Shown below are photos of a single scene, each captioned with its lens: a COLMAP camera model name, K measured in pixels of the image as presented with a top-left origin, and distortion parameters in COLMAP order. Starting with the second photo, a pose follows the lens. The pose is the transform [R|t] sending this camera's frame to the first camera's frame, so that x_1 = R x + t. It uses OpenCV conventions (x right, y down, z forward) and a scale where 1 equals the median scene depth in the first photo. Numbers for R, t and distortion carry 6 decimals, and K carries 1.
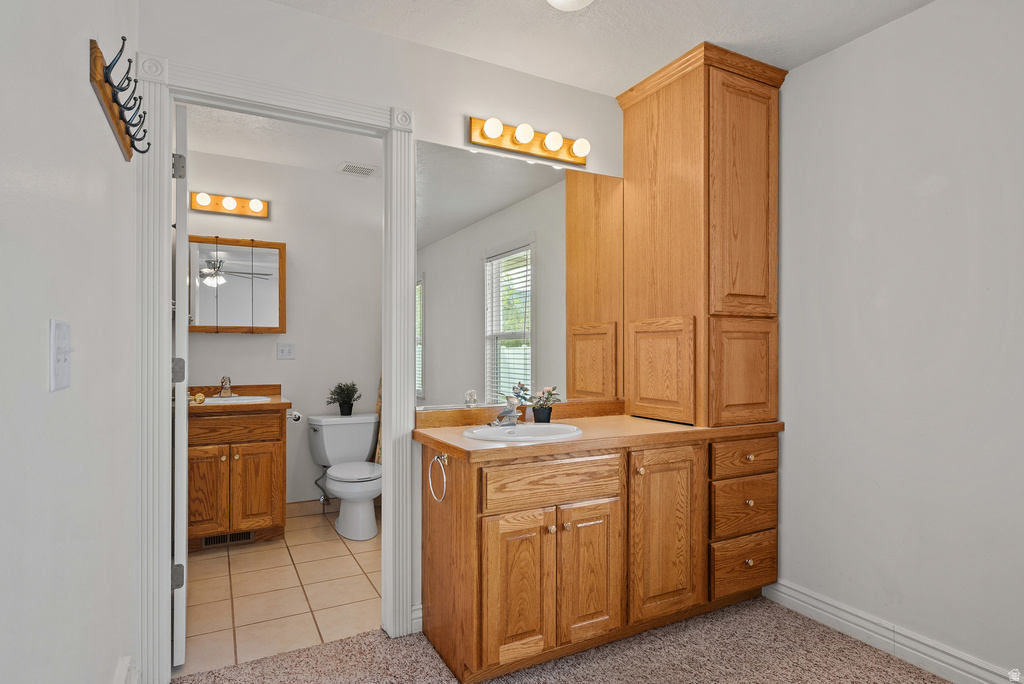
lens RADIAL K [[562.5, 0, 513.3], [0, 562.5, 348.5], [0, 0, 1]] dist [0.001168, 0.000076]
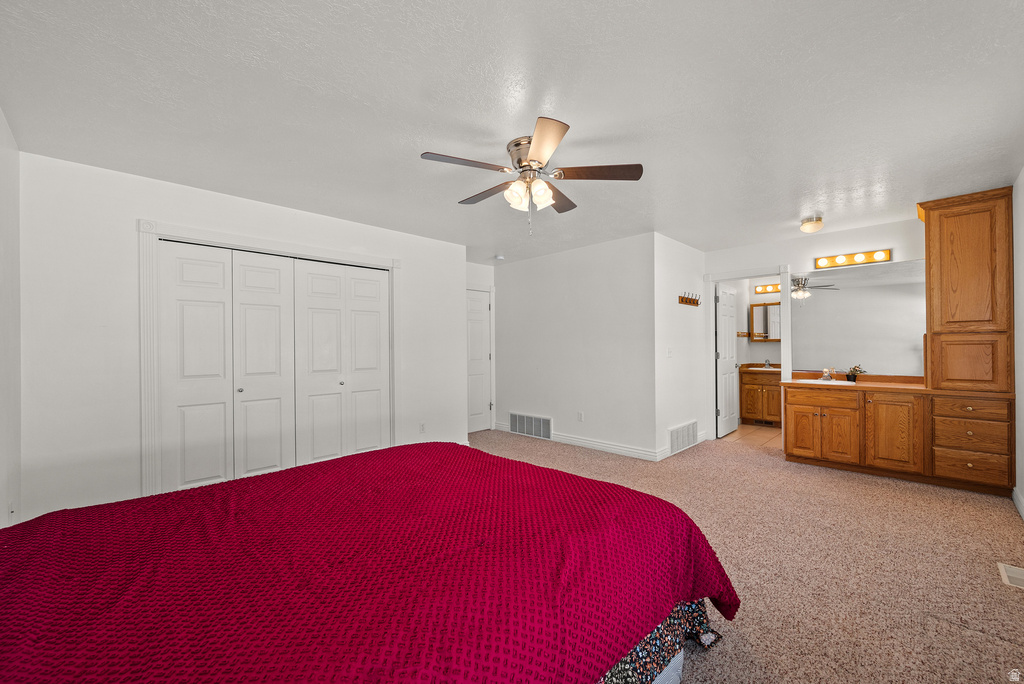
lens RADIAL K [[412.0, 0, 516.0], [0, 412.0, 345.0], [0, 0, 1]] dist [-0.000825, -0.000005]
pose [[0.286481, -0.006033, -0.958067, 0.959446], [0.008942, 0.999953, -0.003623, -0.018272], [0.958044, -0.007530, 0.286521, -0.607891]]
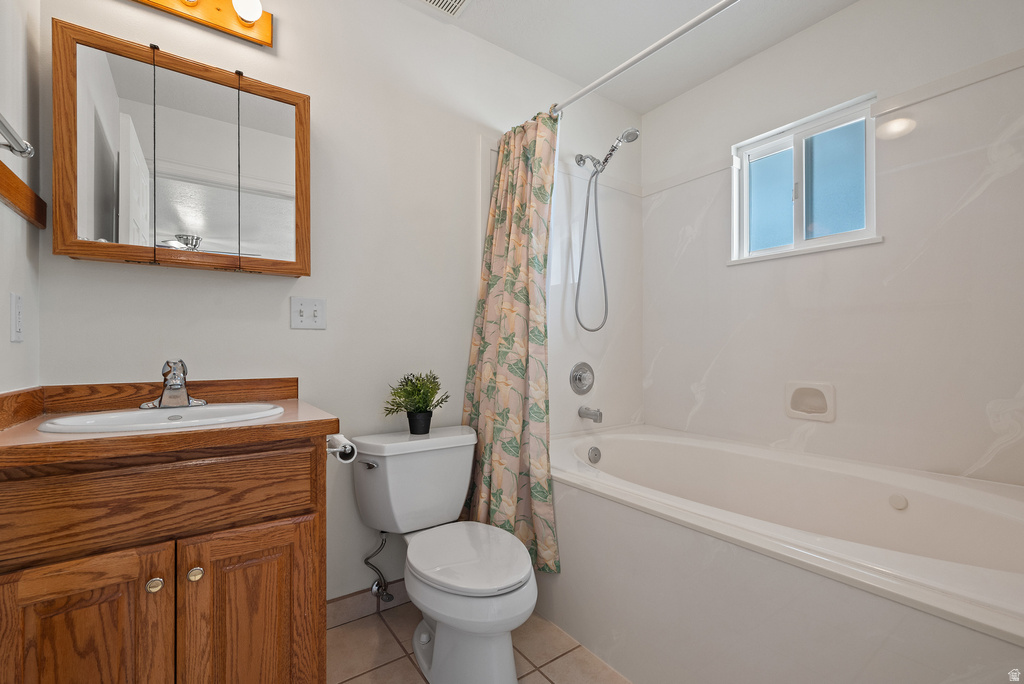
lens RADIAL K [[441.6, 0, 514.8], [0, 441.6, 348.4], [0, 0, 1]] dist [-0.003664, 0.000224]
pose [[0.991128, -0.003823, 0.132853, -0.312713], [0.004673, 0.999971, -0.006087, 0.046450], [-0.132826, 0.006654, 0.991117, 0.665056]]
